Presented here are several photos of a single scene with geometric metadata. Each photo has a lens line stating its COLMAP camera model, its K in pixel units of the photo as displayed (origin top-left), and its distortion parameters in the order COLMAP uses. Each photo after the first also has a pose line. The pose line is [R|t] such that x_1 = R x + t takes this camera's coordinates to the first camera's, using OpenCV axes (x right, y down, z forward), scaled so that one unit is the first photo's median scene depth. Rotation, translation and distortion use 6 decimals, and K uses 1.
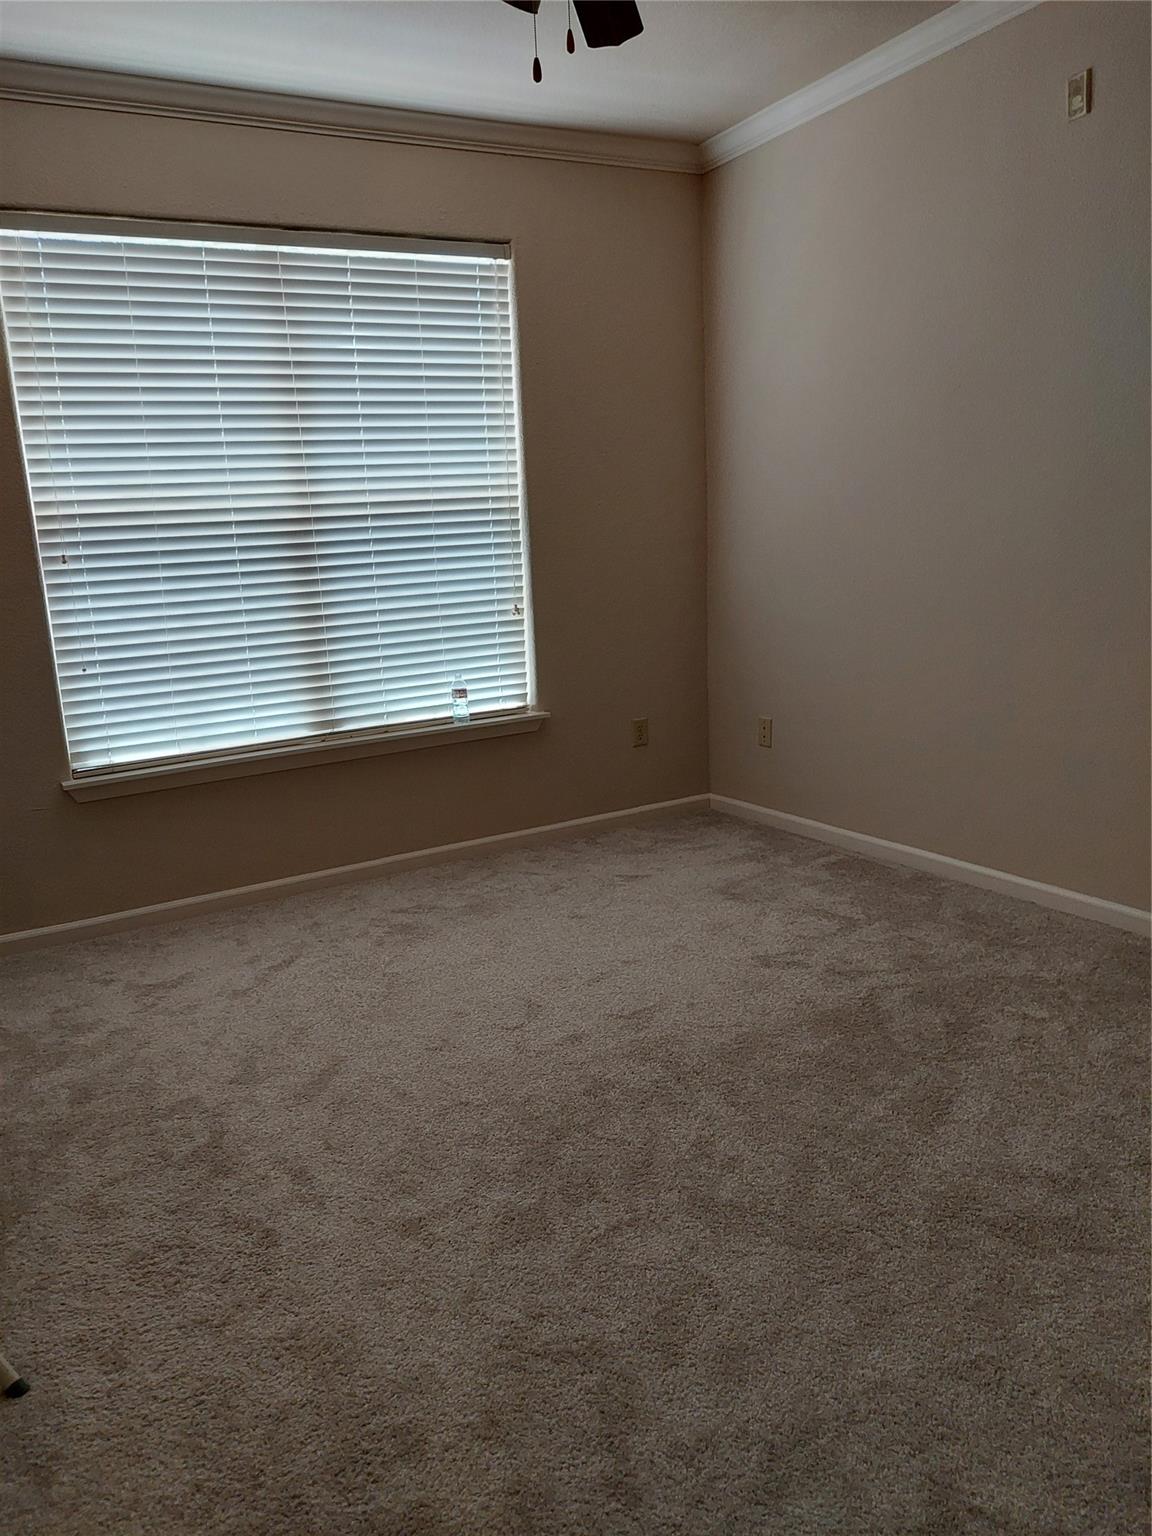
lens RADIAL K [[1111.6, 0, 573.0], [0, 1111.6, 768.9], [0, 0, 1]] dist [0.062222, -0.063214]
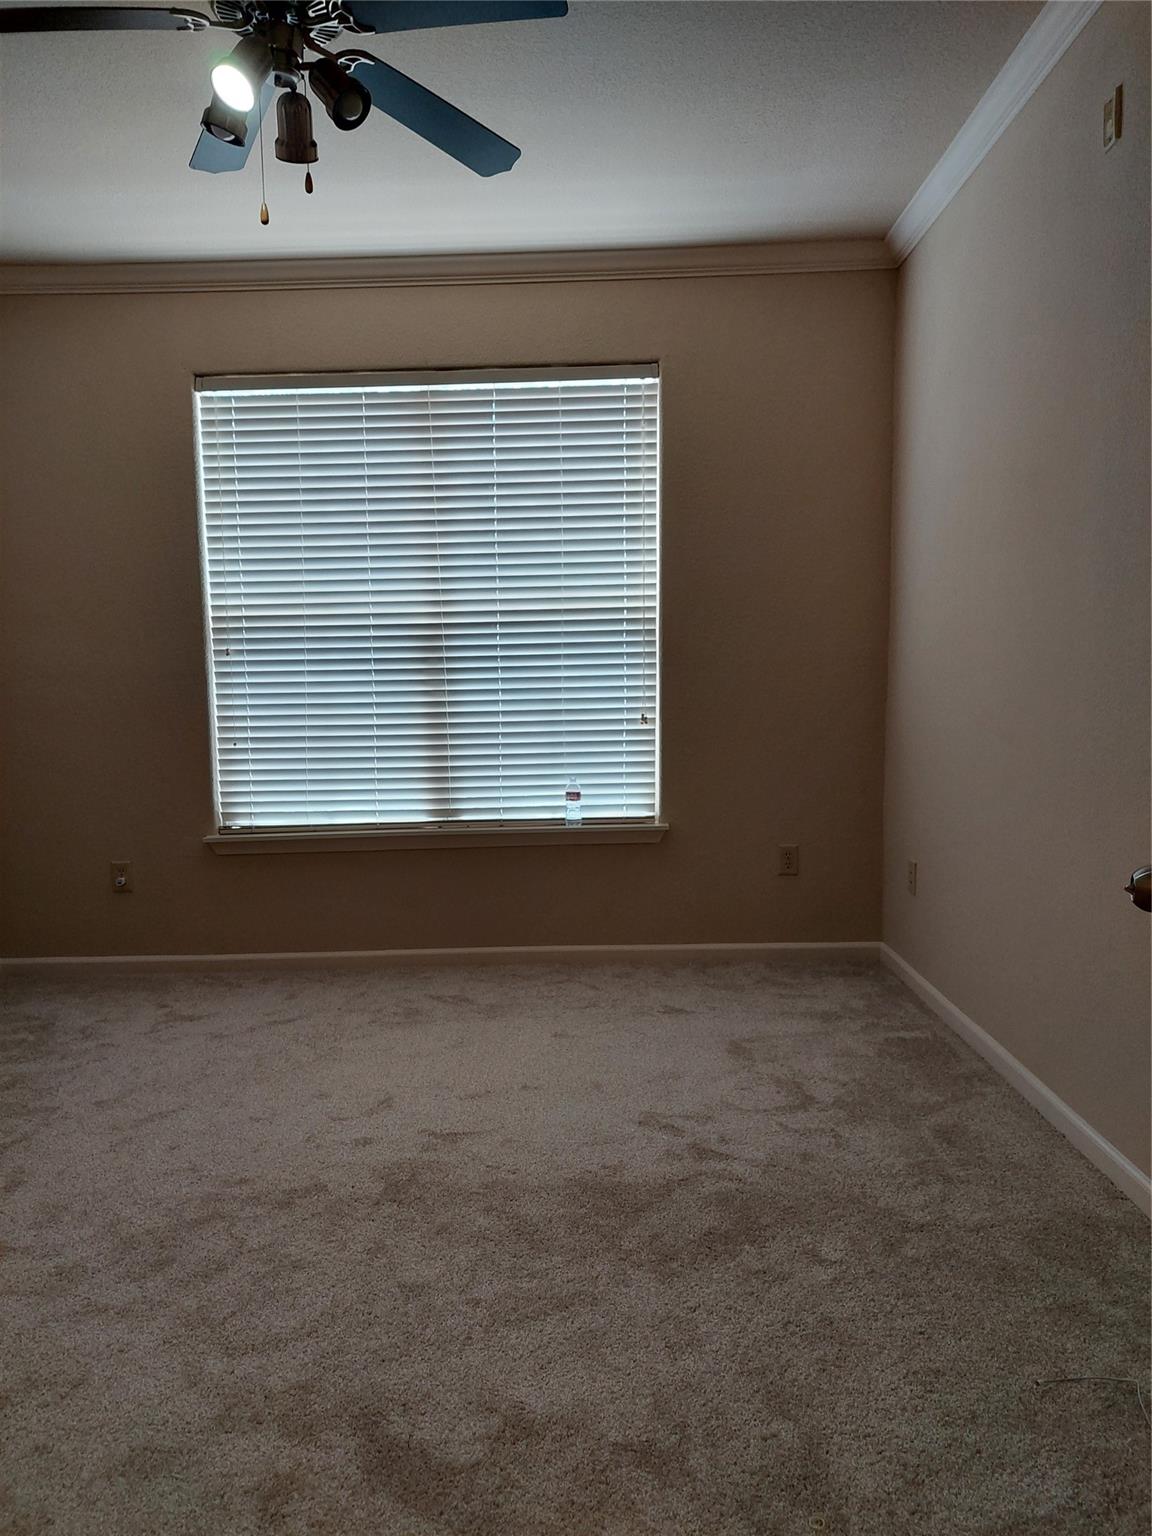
lens RADIAL K [[1111.6, 0, 585.4], [0, 1111.6, 780.2], [0, 0, 1]] dist [0.062222, -0.063214]
pose [[0.868268, 0.087711, -0.488279, 0.436415], [-0.132411, 0.989514, -0.057707, -0.029083], [0.478098, 0.114759, 0.870777, 0.138770]]
